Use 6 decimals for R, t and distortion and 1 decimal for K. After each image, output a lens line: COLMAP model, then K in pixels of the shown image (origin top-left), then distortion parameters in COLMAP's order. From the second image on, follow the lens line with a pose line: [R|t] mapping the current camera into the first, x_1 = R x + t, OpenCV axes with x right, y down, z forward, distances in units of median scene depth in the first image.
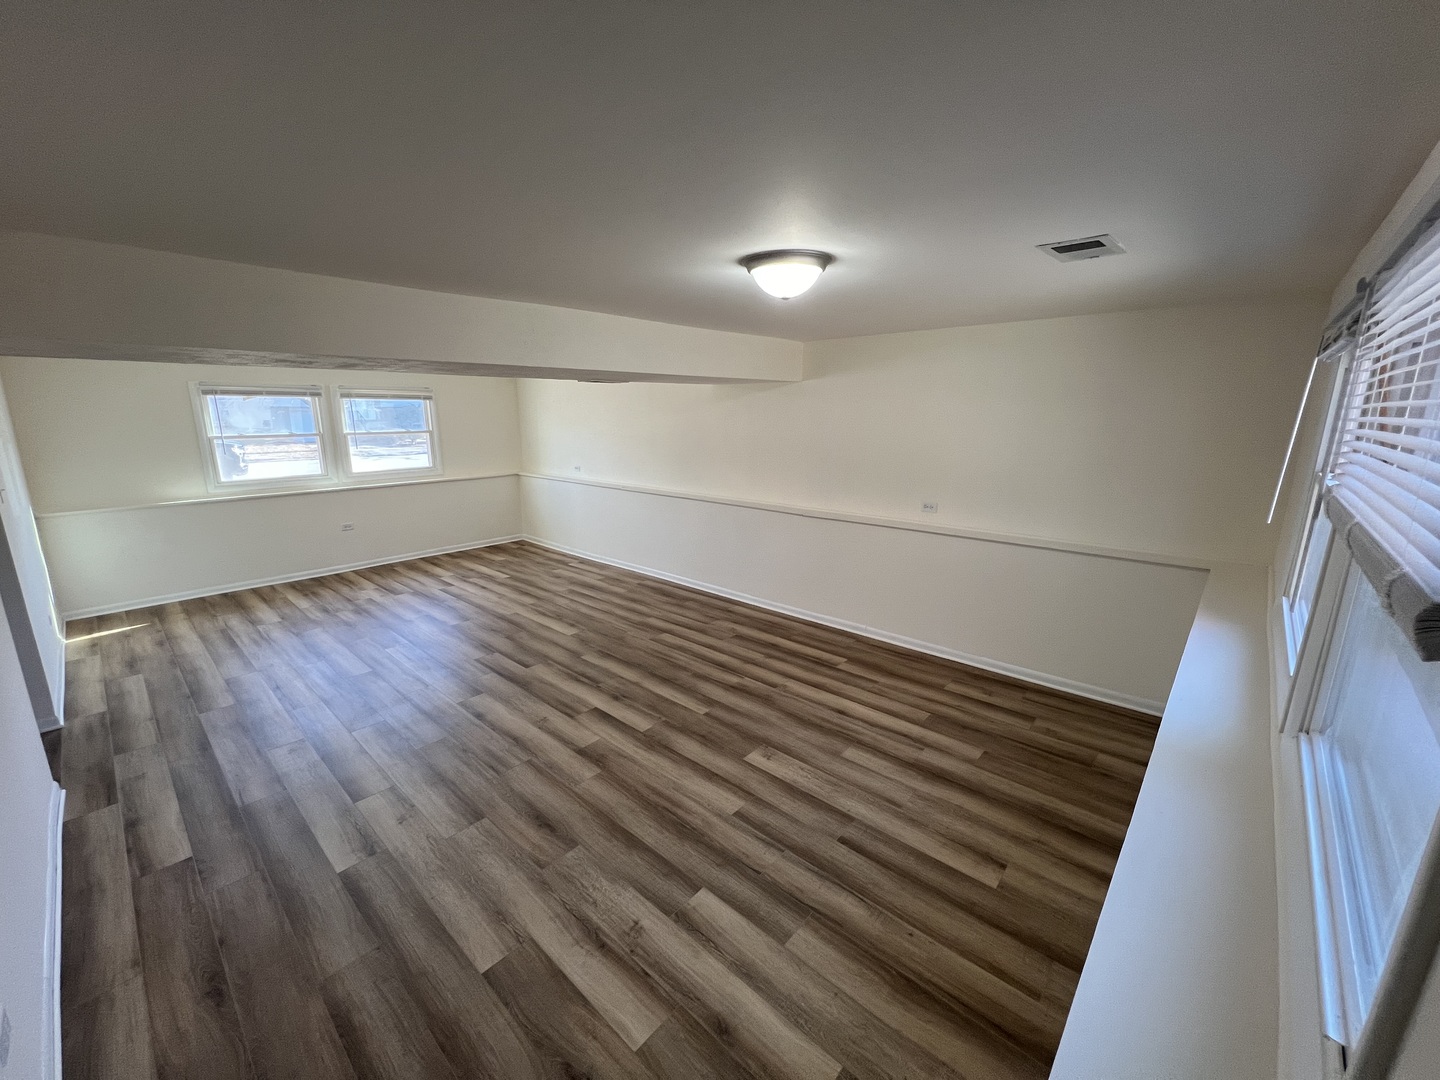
lens RADIAL K [[573.2, 0, 715.4], [0, 573.2, 534.8], [0, 0, 1]] dist [-0.001267, 0.000743]
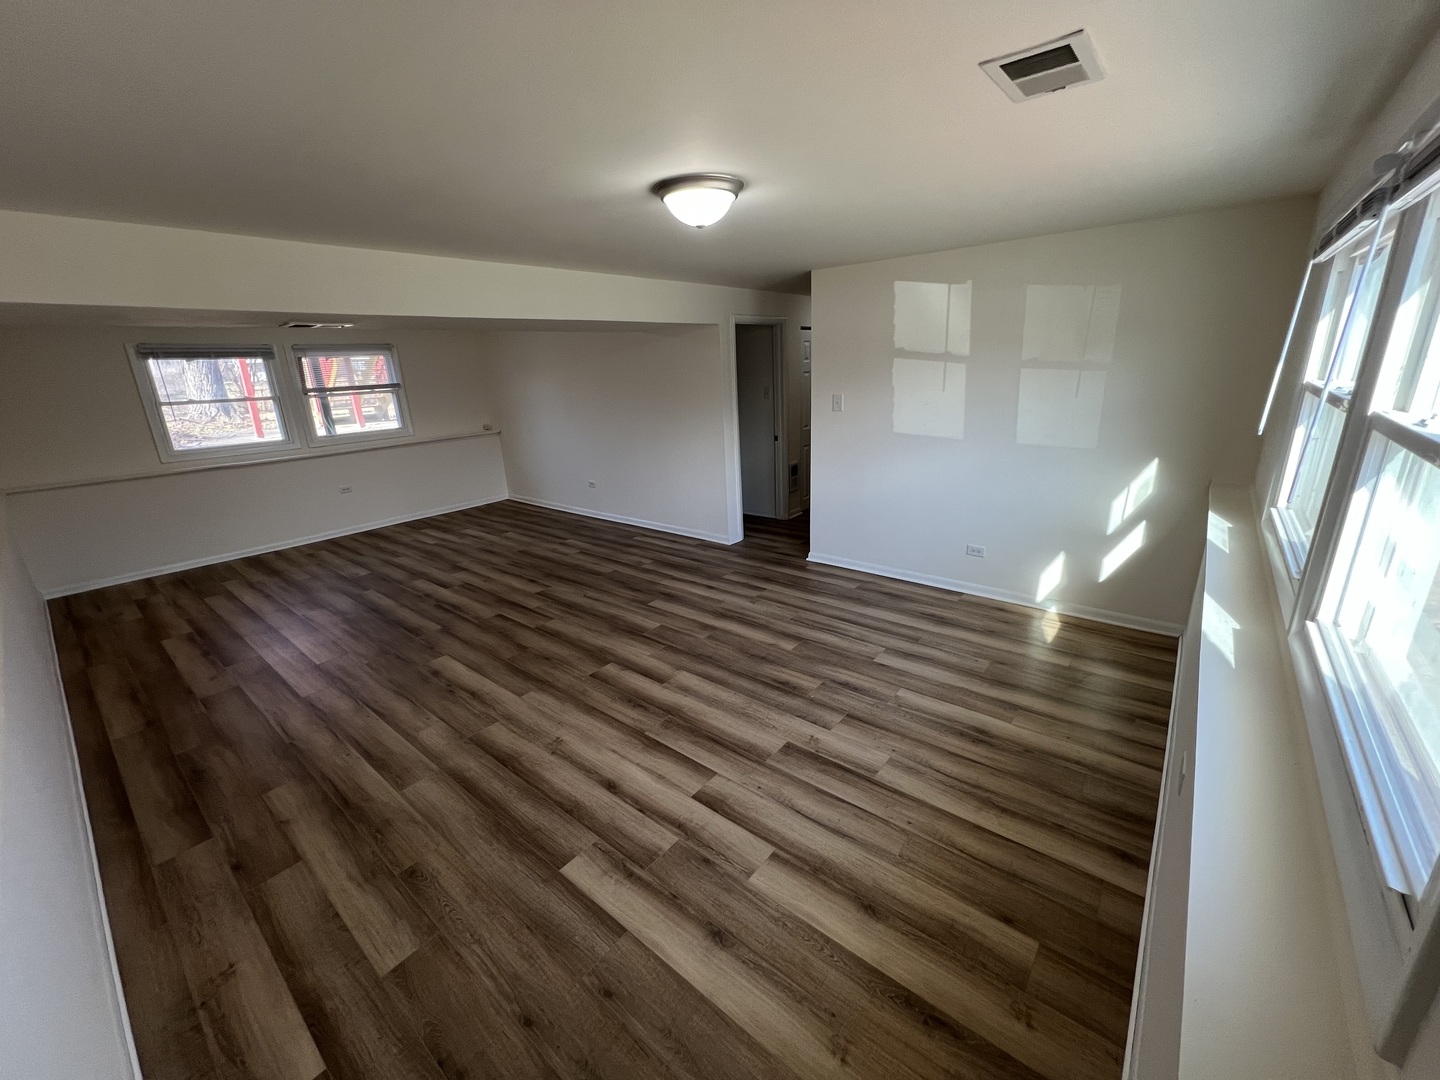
lens RADIAL K [[573.2, 0, 715.4], [0, 573.2, 534.8], [0, 0, 1]] dist [-0.001267, 0.000743]
pose [[-0.997797, 0.057304, -0.033433, -0.615975], [0.033841, 0.873060, 0.486437, -0.340475], [0.057064, 0.484234, -0.873076, 1.652561]]
